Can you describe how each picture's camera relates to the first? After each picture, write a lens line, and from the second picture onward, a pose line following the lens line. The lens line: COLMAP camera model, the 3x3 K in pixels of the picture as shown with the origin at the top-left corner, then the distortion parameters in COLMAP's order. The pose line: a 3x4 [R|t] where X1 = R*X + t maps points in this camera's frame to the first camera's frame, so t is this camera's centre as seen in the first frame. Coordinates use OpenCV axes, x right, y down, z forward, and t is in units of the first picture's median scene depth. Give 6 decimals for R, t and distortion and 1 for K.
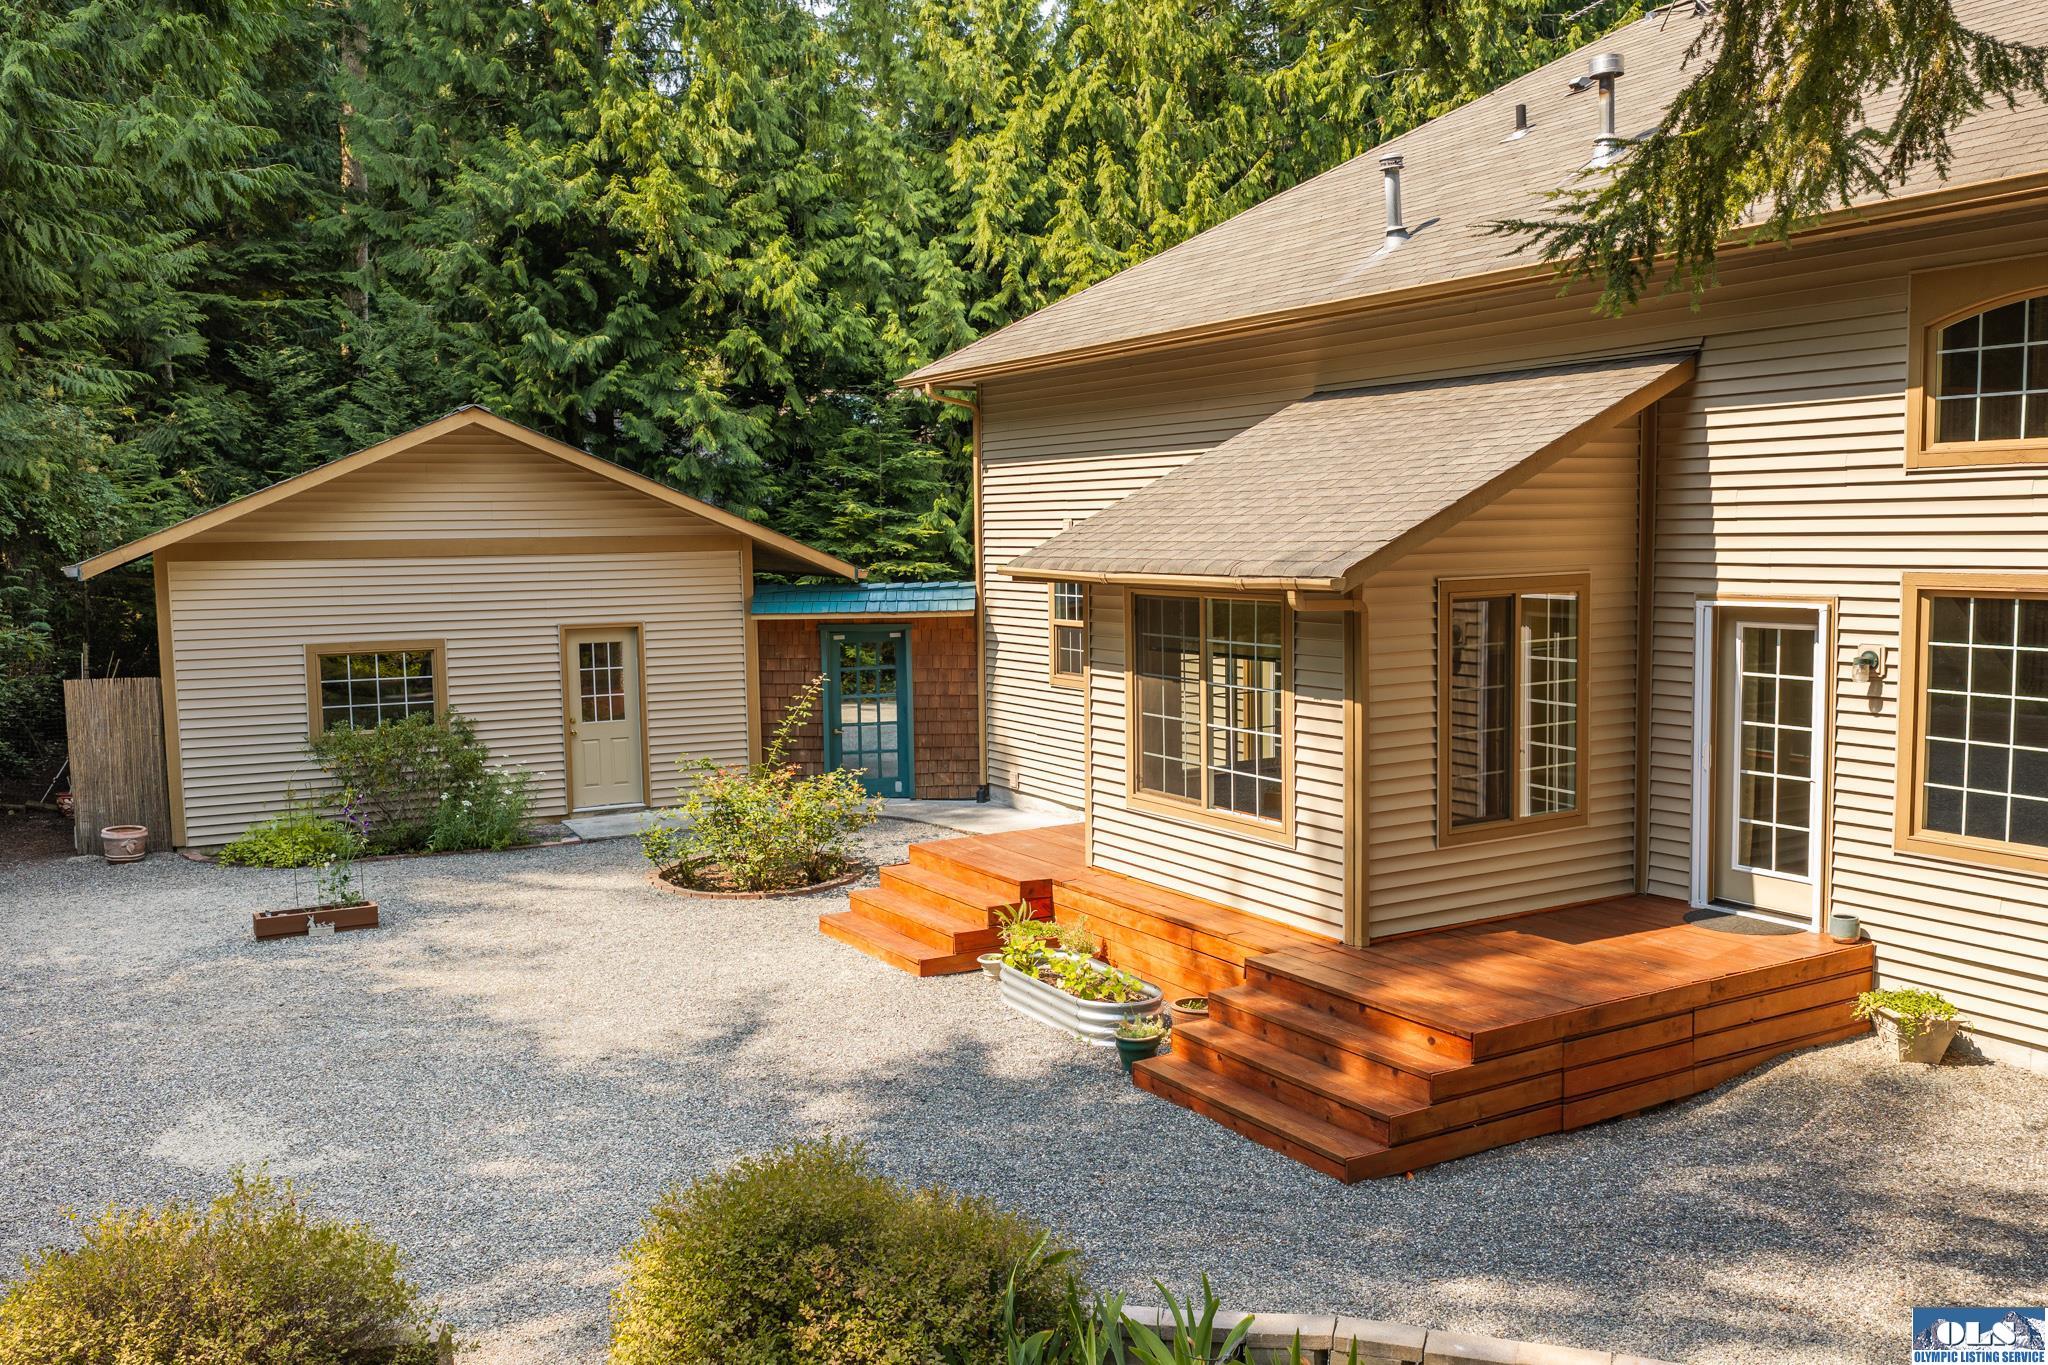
lens RADIAL K [[1723.2, 0, 1064.3], [0, 1723.2, 685.7], [0, 0, 1]] dist [0.005348, -0.072848]
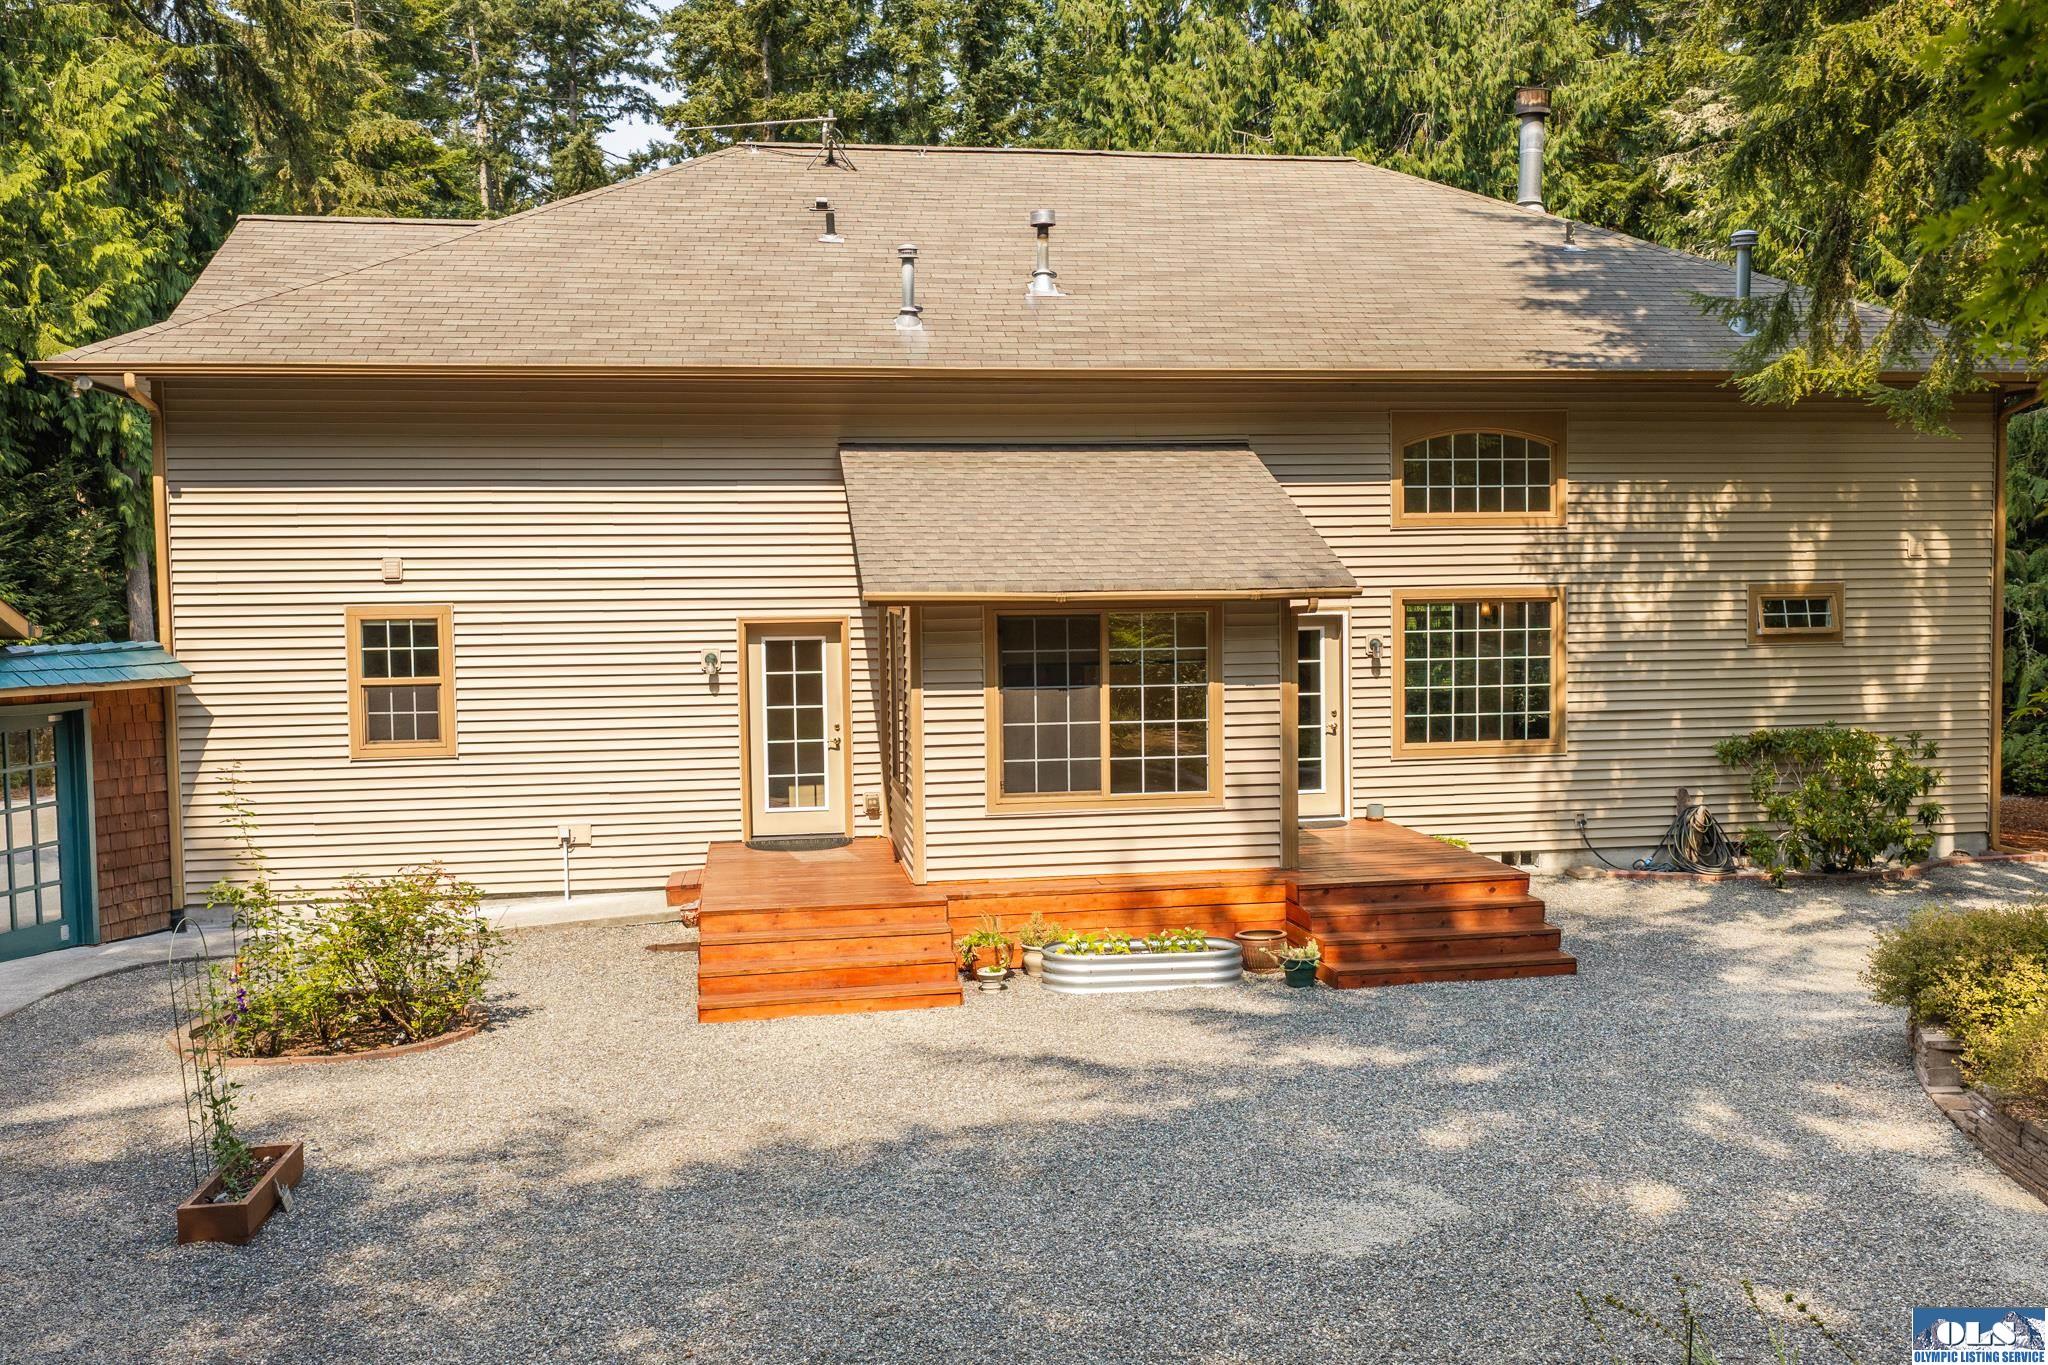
lens RADIAL K [[1696.3, 0, 1031.2], [0, 1696.3, 689.3], [0, 0, 1]] dist [0.017118, -0.023625]
pose [[0.373534, -0.042722, 0.926632, -1.122655], [0.095993, 0.995356, 0.007195, -0.014899], [-0.922636, 0.086263, 0.375901, 0.685603]]
